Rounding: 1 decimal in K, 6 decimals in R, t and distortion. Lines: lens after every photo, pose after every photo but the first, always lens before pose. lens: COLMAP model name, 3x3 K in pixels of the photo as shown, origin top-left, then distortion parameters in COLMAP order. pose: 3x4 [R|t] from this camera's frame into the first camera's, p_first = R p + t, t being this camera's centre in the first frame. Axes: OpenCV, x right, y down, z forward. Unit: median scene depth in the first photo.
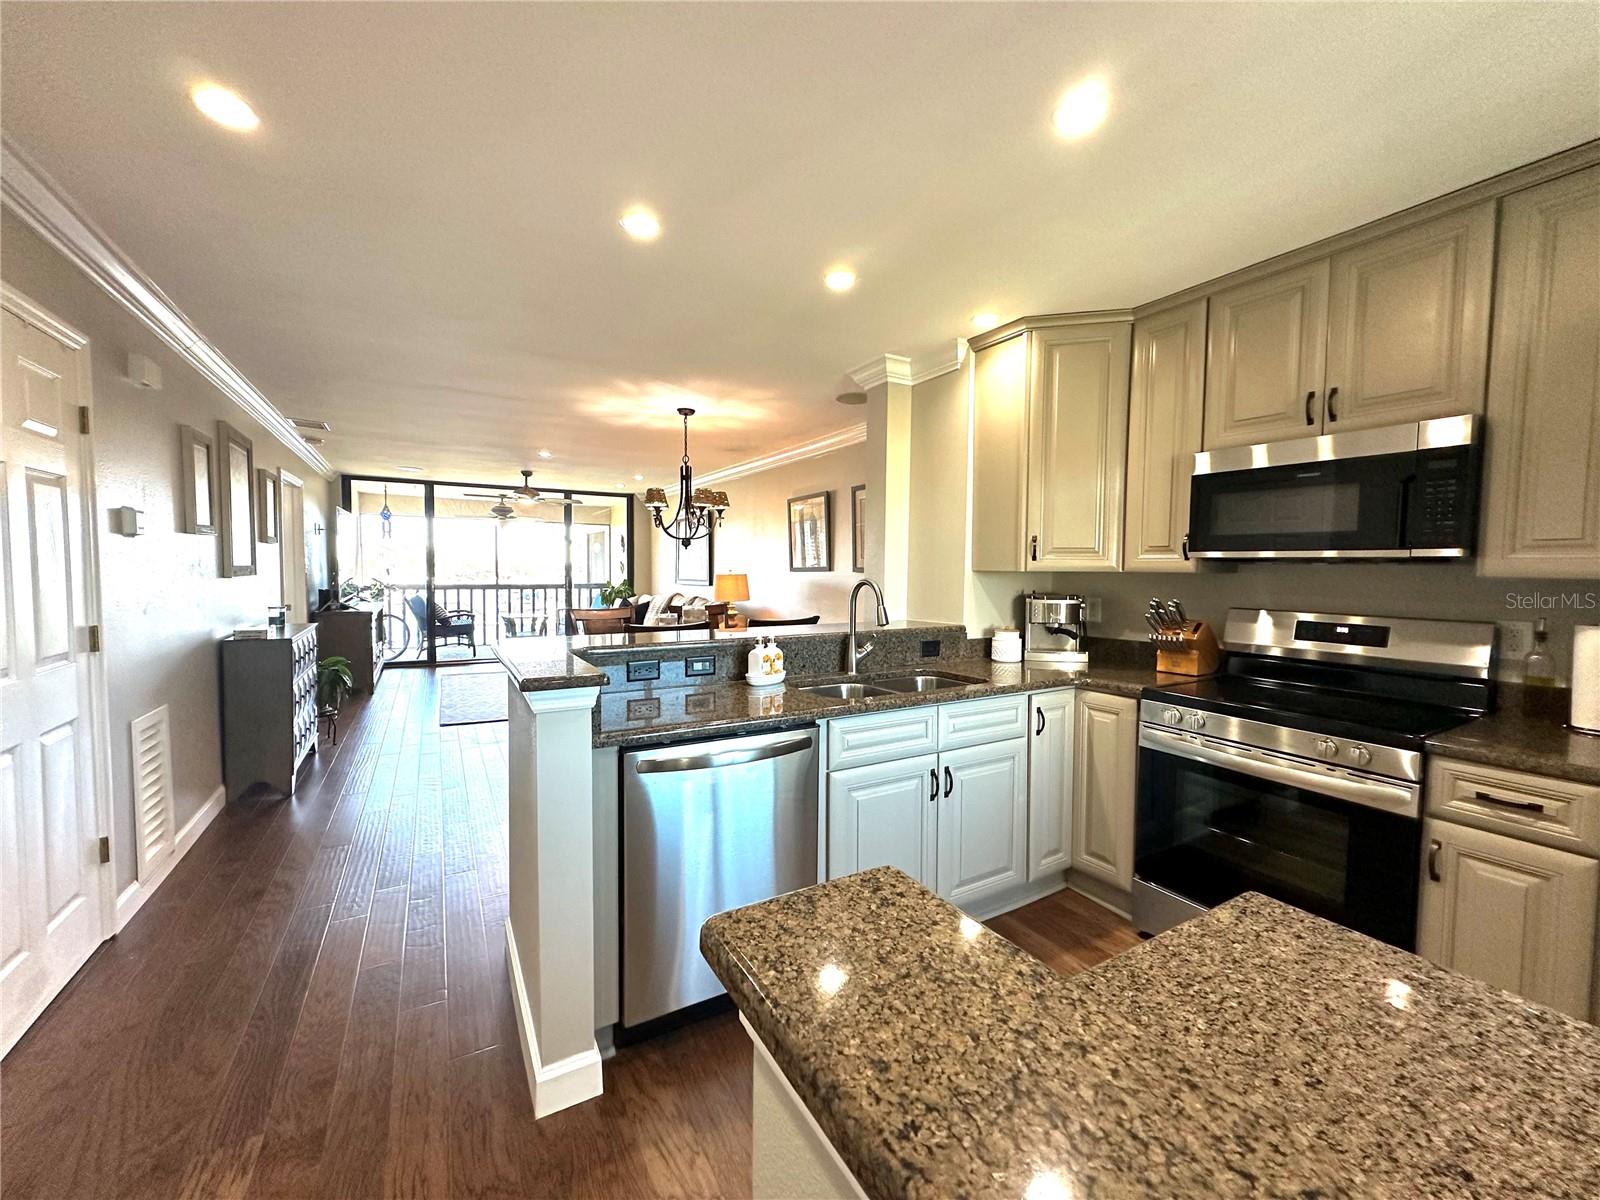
lens RADIAL K [[635.8, 0, 801.6], [0, 635.8, 596.9], [0, 0, 1]] dist [-0.001566, 0.000931]
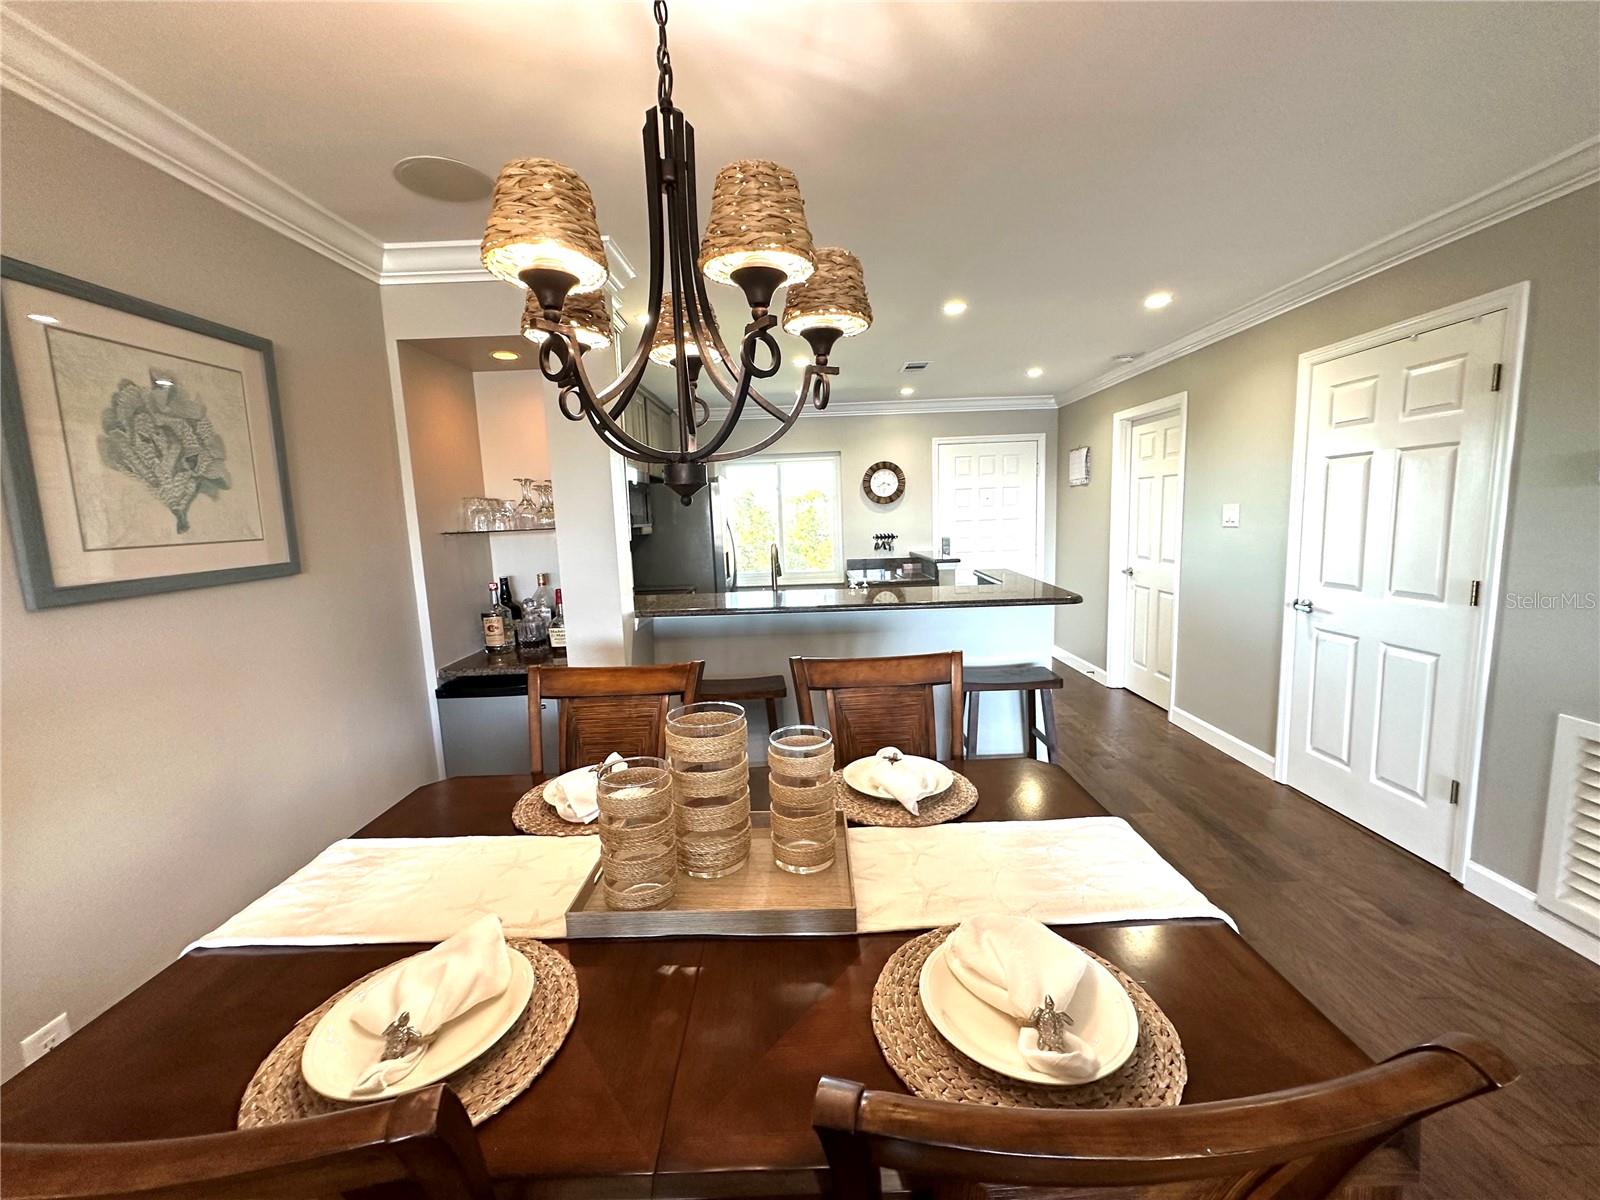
lens RADIAL K [[635.8, 0, 799.2], [0, 635.8, 596.5], [0, 0, 1]] dist [-0.001566, 0.000931]
pose [[-0.860106, -0.041868, 0.508395, -0.626870], [0.053887, 0.983593, 0.172168, -0.148106], [-0.507261, 0.175479, -0.843738, 2.205674]]
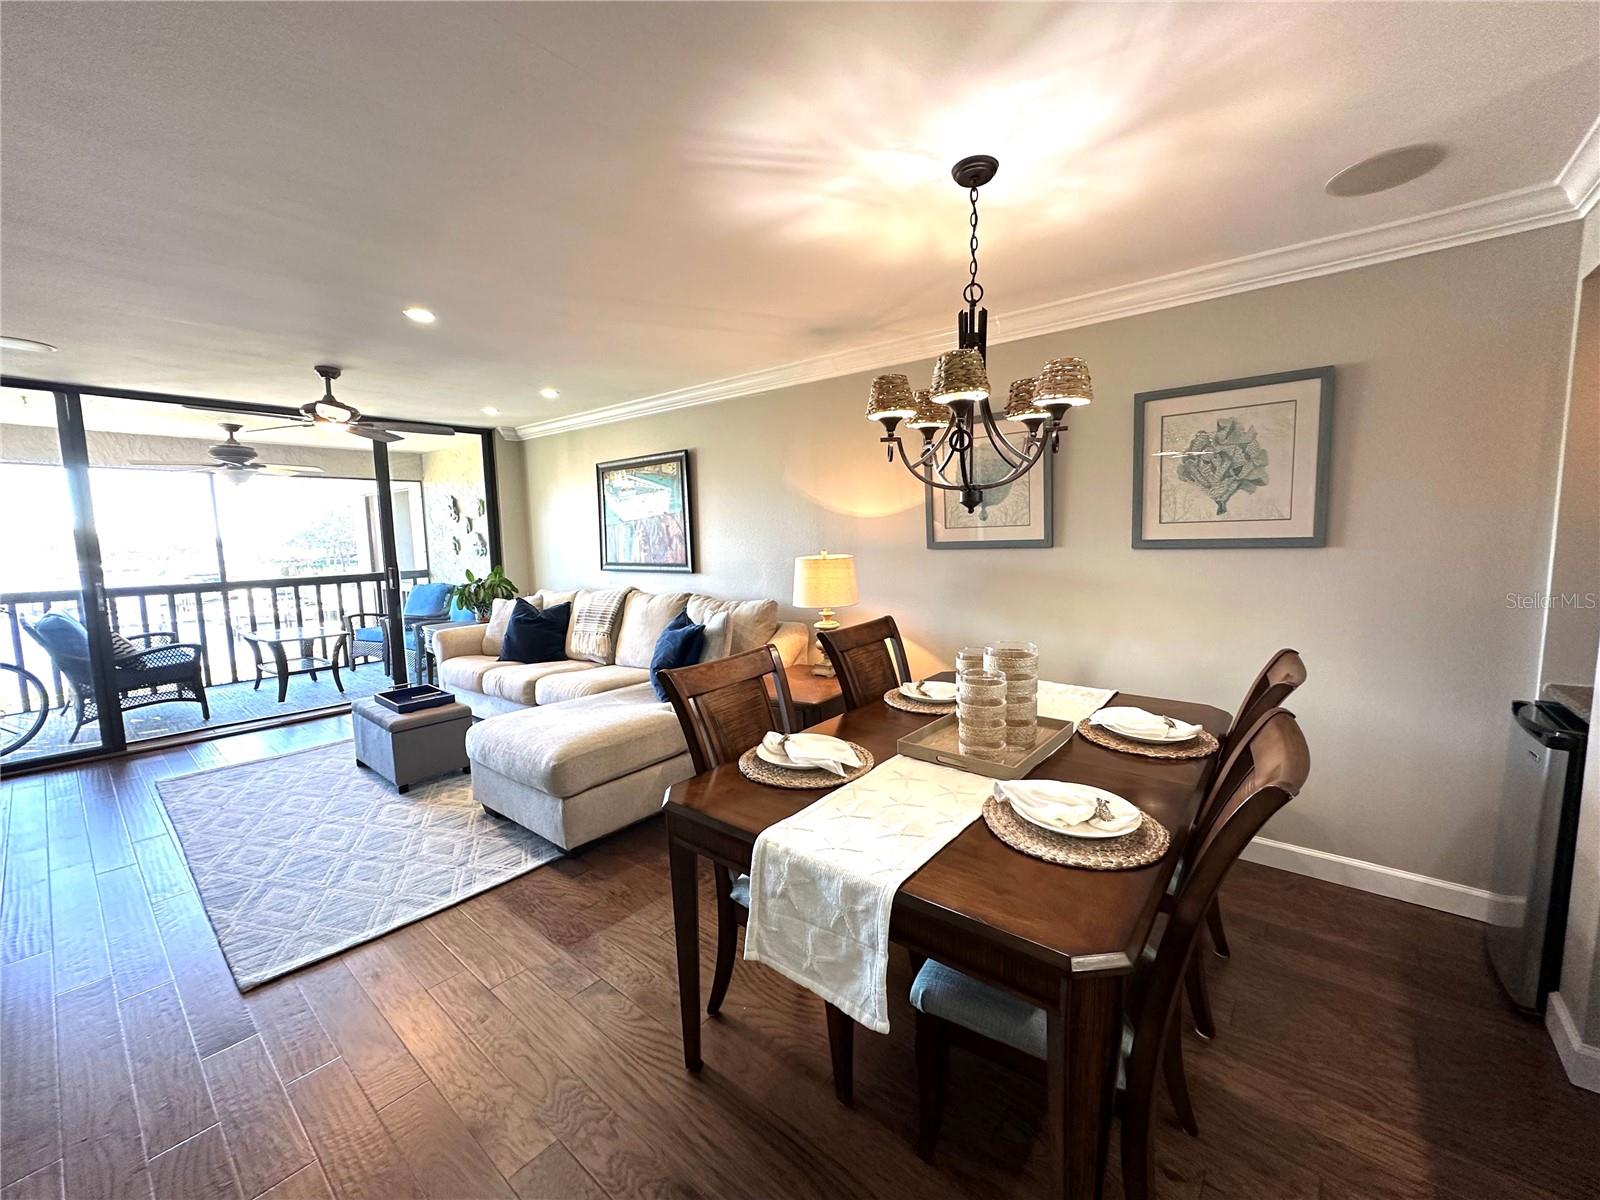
lens RADIAL K [[635.8, 0, 799.8], [0, 635.8, 598.6], [0, 0, 1]] dist [-0.001566, 0.000931]
pose [[0.937585, -0.064891, 0.341649, -0.818152], [0.044060, 0.996685, 0.068392, -0.096776], [-0.344954, -0.049070, 0.937336, 1.186669]]
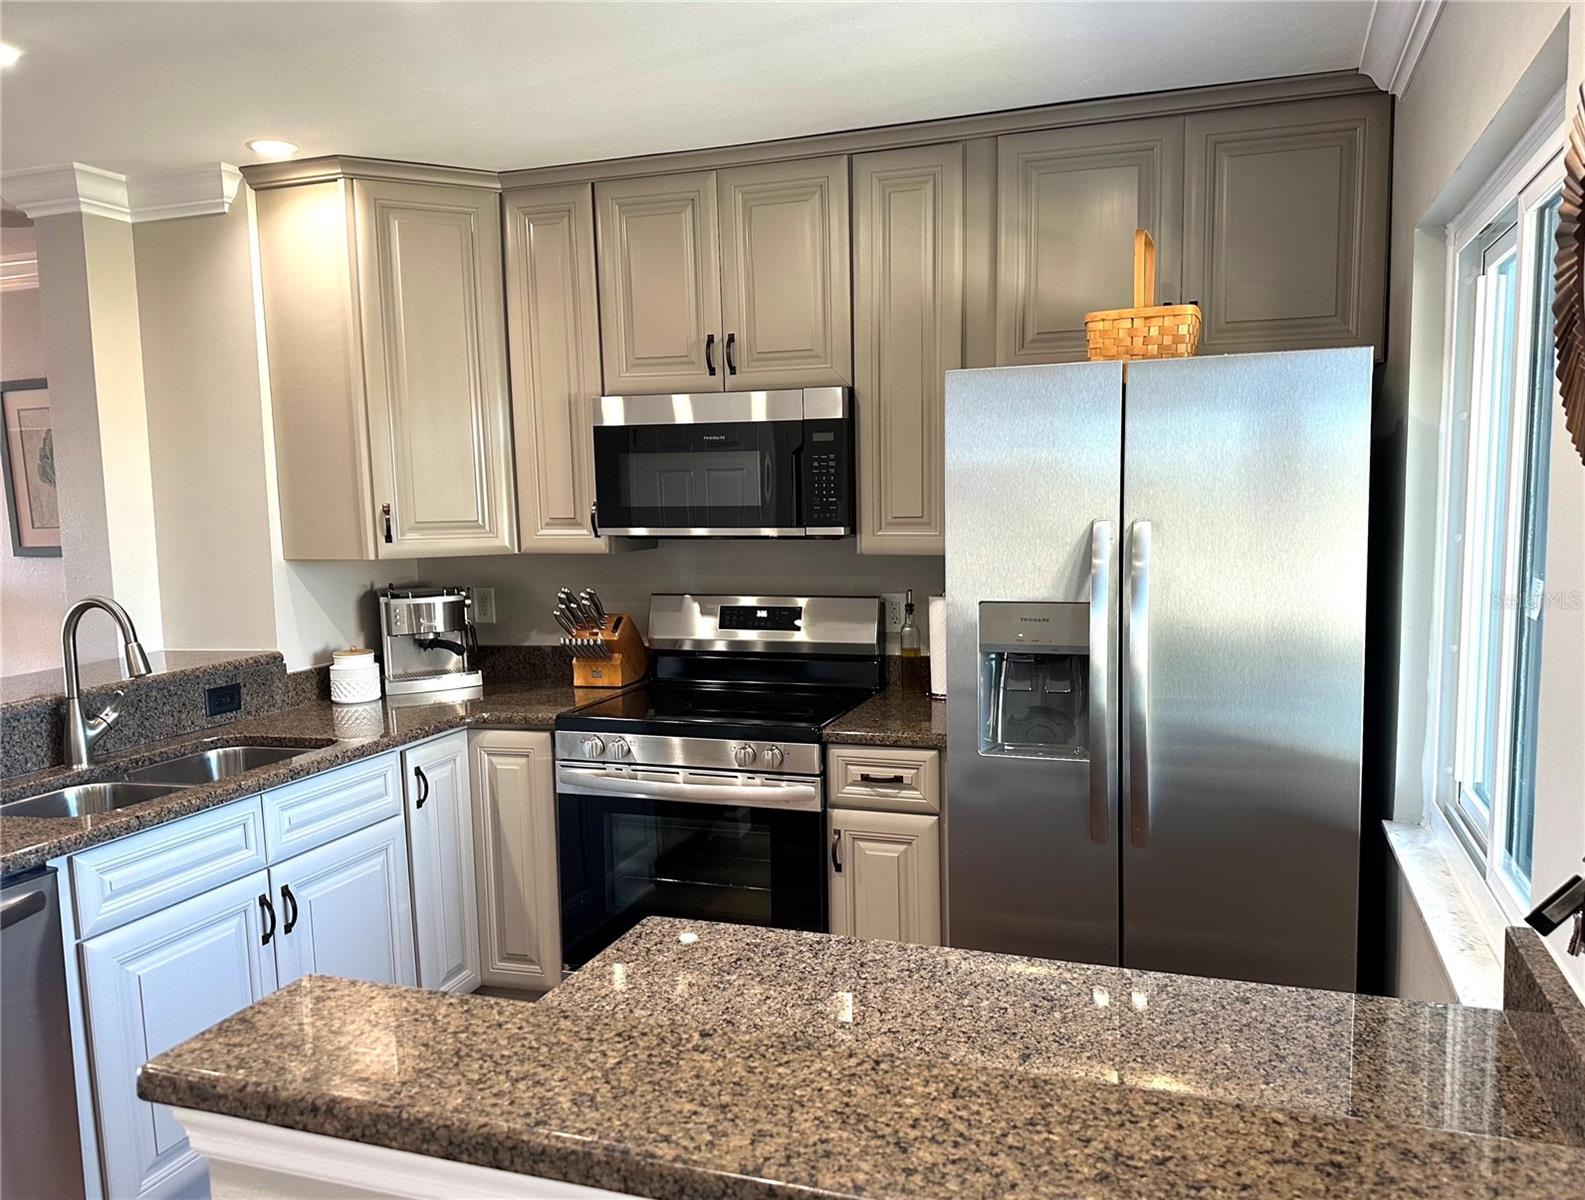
lens RADIAL K [[1157.2, 0, 840.4], [0, 1157.2, 620.6], [0, 0, 1]] dist [0.061447, -0.078005]
pose [[0.744487, -0.098298, 0.660361, -0.098917], [0.058194, 0.994892, 0.082487, -0.058506], [-0.665095, -0.022982, 0.746405, -0.226812]]
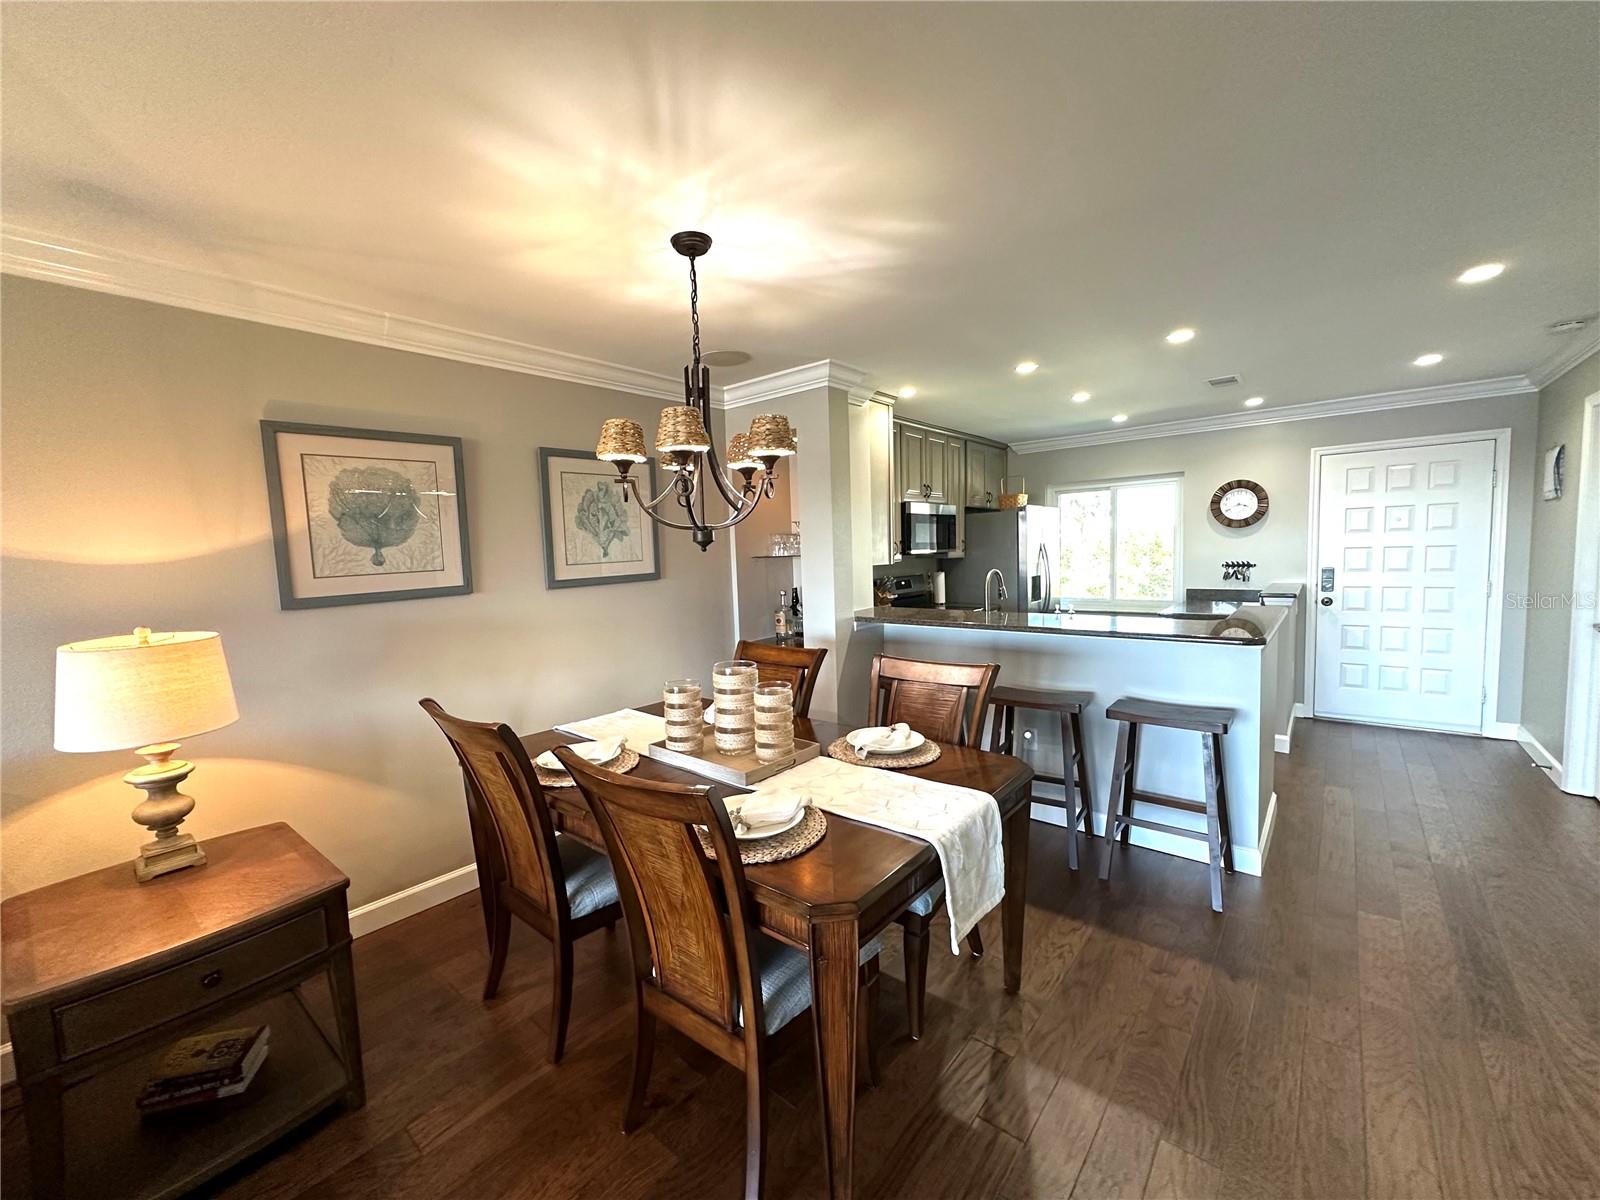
lens RADIAL K [[635.8, 0, 800.9], [0, 635.8, 596.4], [0, 0, 1]] dist [-0.001566, 0.000931]
pose [[-0.336881, -0.067023, 0.939159, -1.193437], [0.075942, 0.992279, 0.098054, -0.152903], [-0.938479, 0.104354, -0.329191, 2.031933]]
